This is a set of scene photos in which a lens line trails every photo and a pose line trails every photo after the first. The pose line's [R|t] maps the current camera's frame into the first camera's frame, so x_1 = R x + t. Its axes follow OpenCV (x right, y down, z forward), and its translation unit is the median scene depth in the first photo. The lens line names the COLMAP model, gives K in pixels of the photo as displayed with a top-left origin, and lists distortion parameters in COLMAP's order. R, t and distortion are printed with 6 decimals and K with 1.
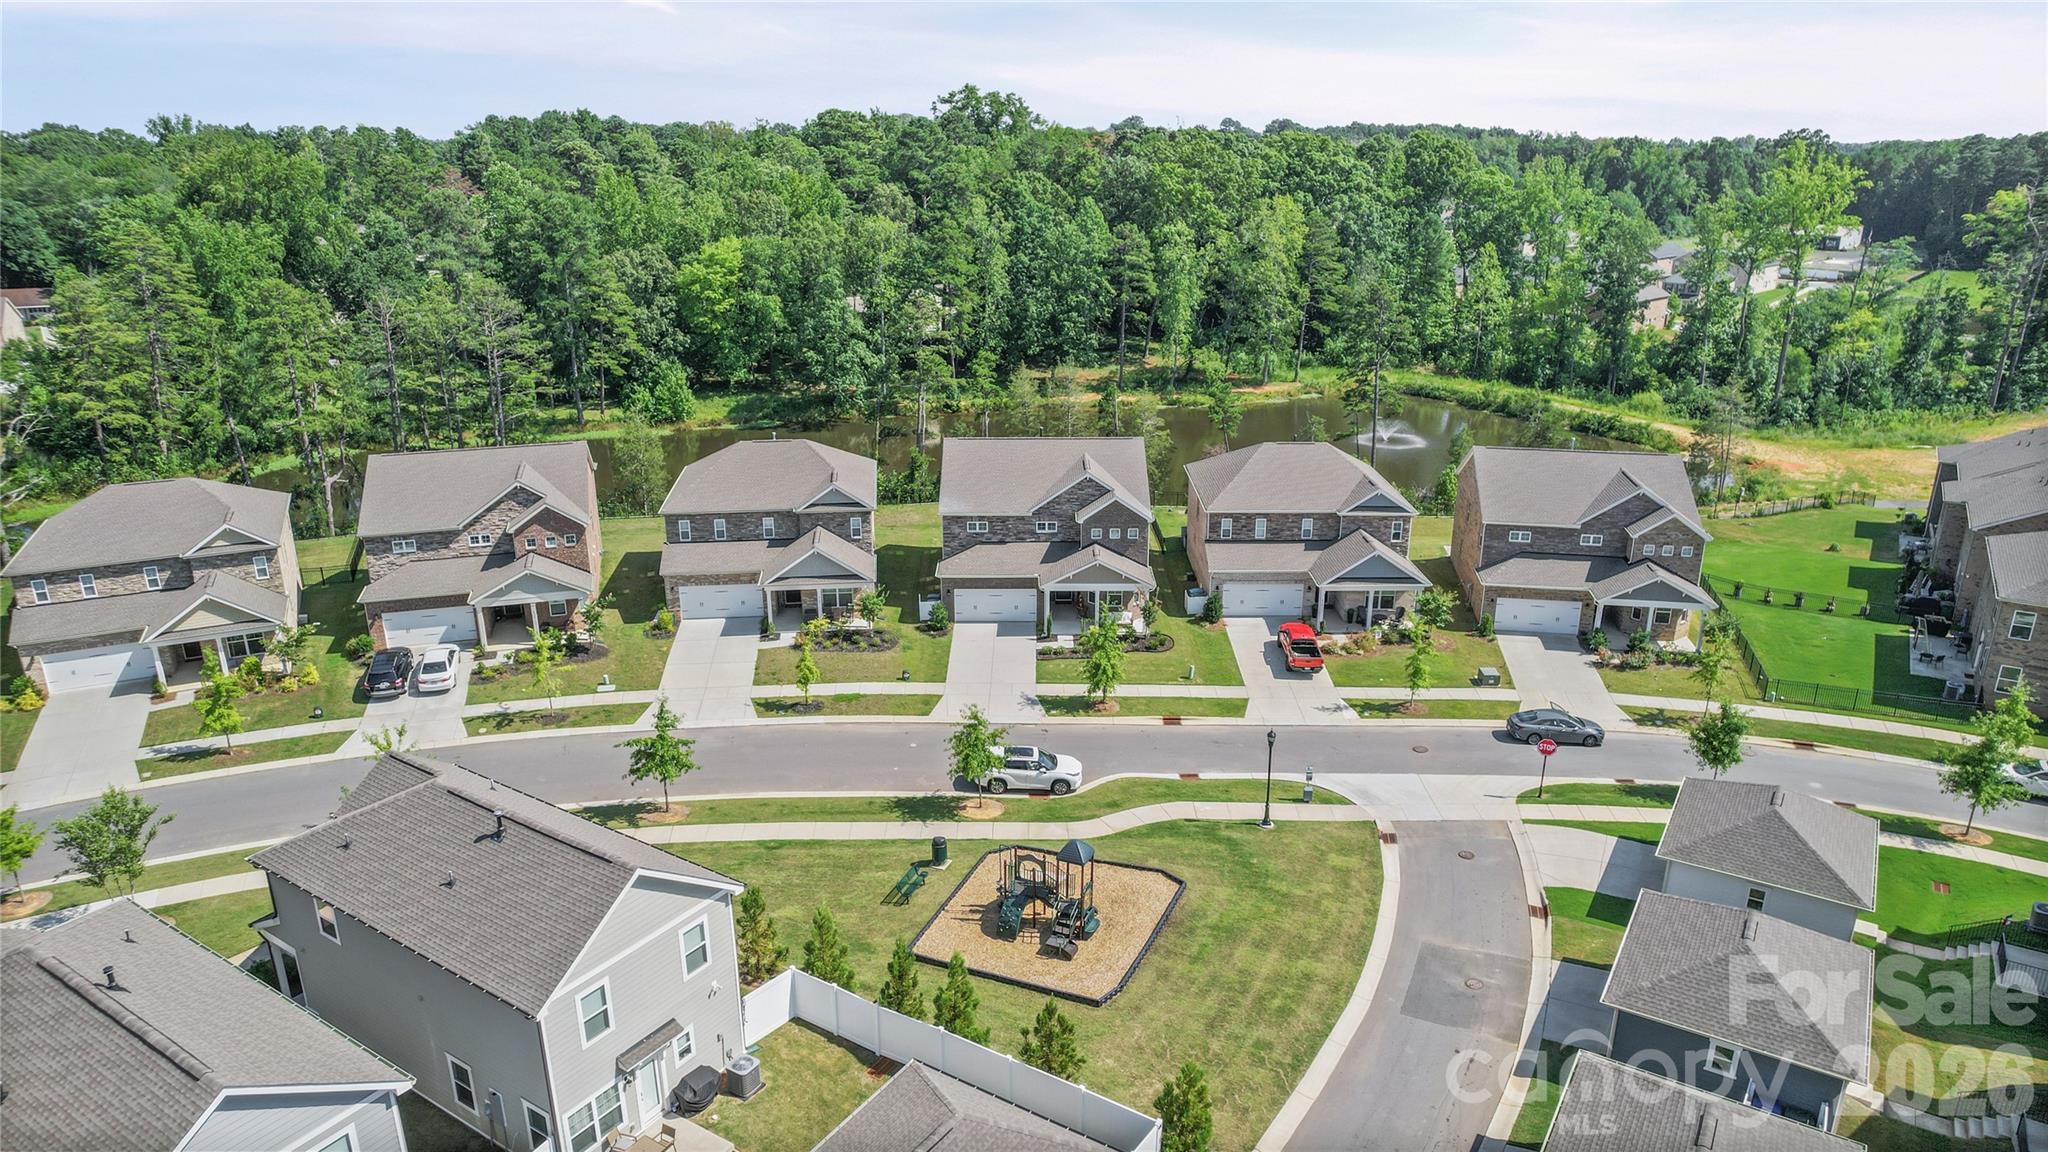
lens RADIAL K [[1300.5, 0, 1019.7], [0, 1300.5, 576.6], [0, 0, 1]] dist [-0.011472, -0.000027]
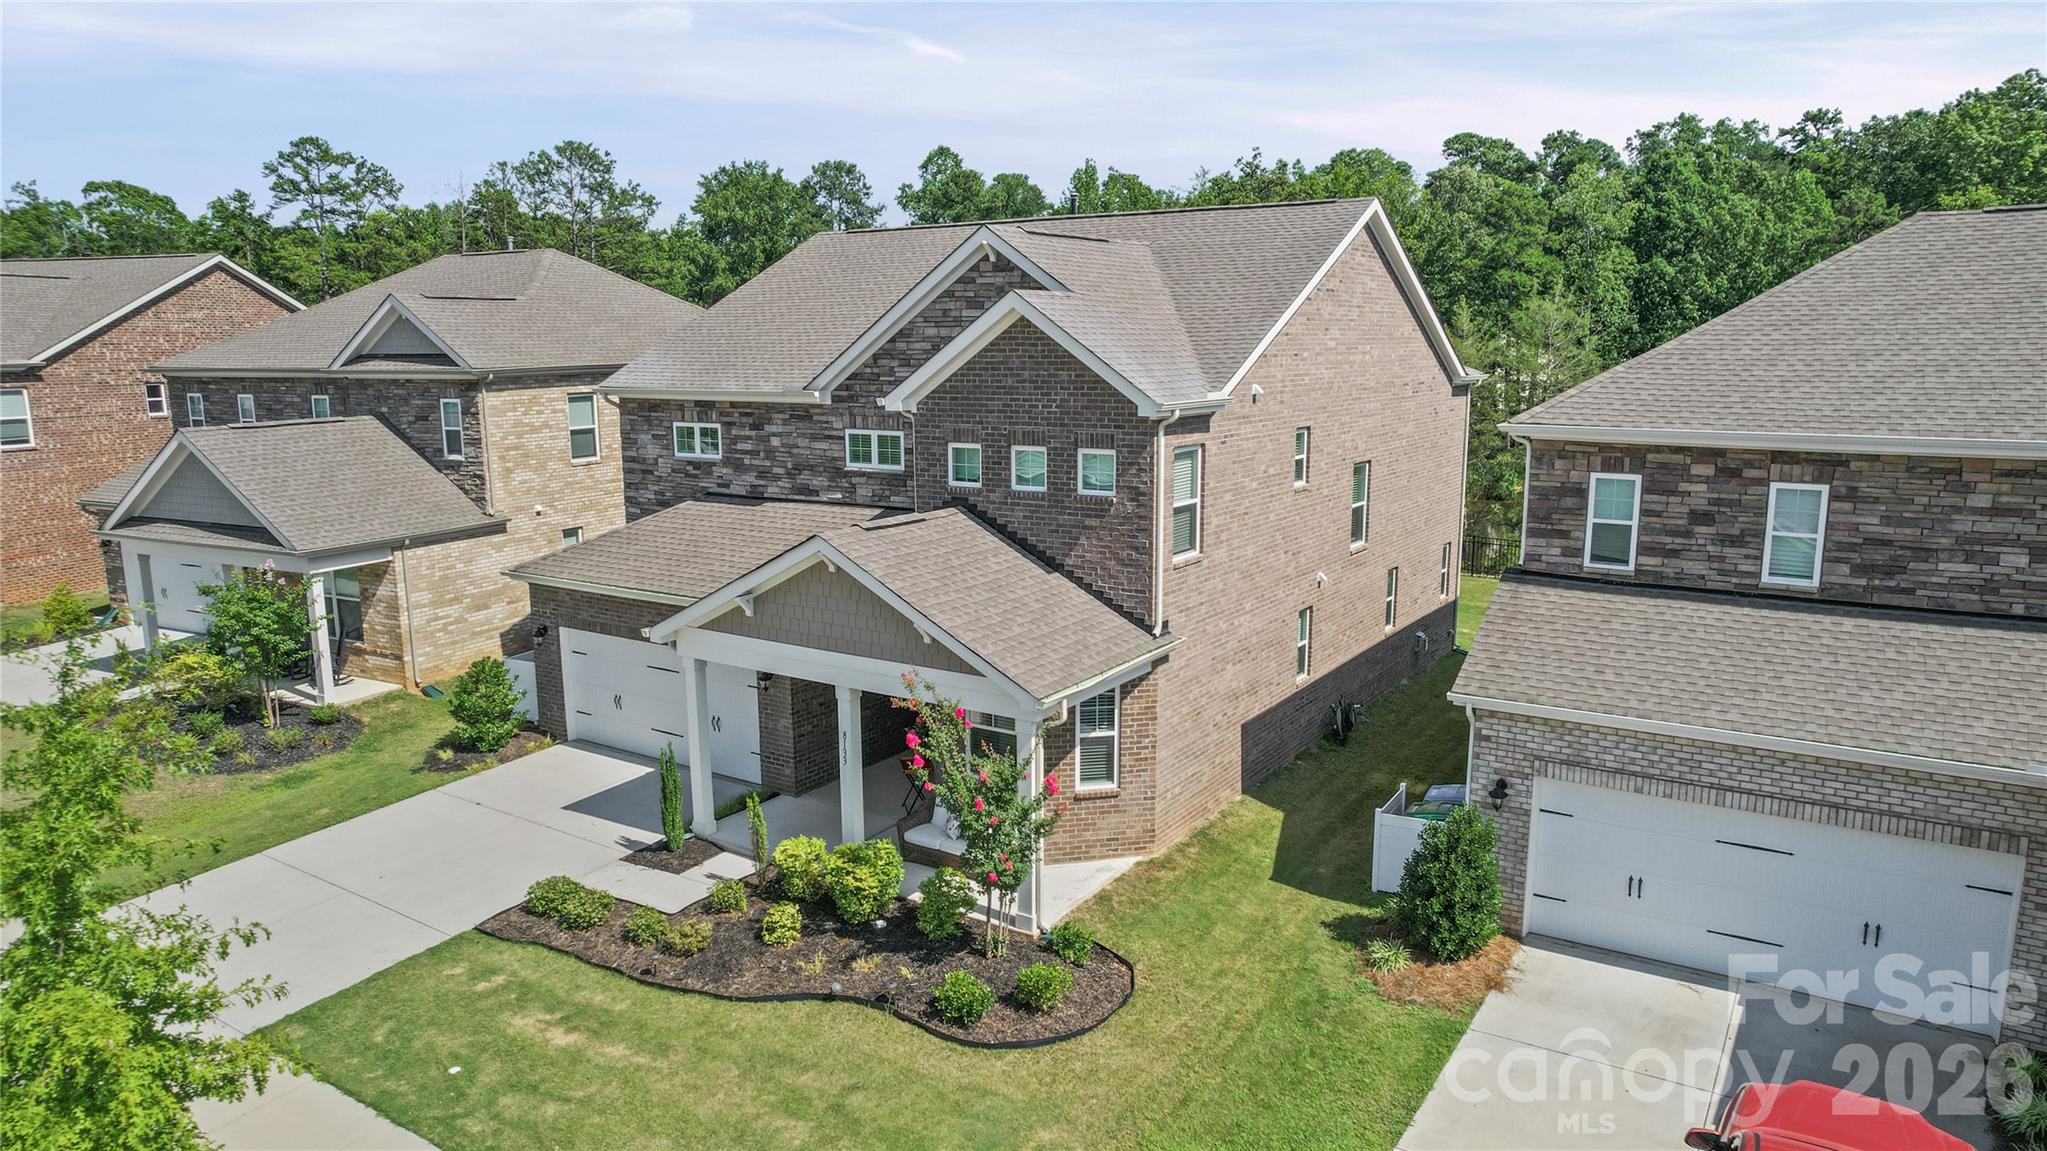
lens RADIAL K [[1299.9, 0, 1033.0], [0, 1299.9, 573.6], [0, 0, 1]] dist [-0.011472, -0.000027]
pose [[0.839226, 0.093879, -0.535618, 0.197214], [-0.172564, 0.980051, -0.098604, 0.008362], [0.515675, 0.175179, 0.838684, 0.791167]]
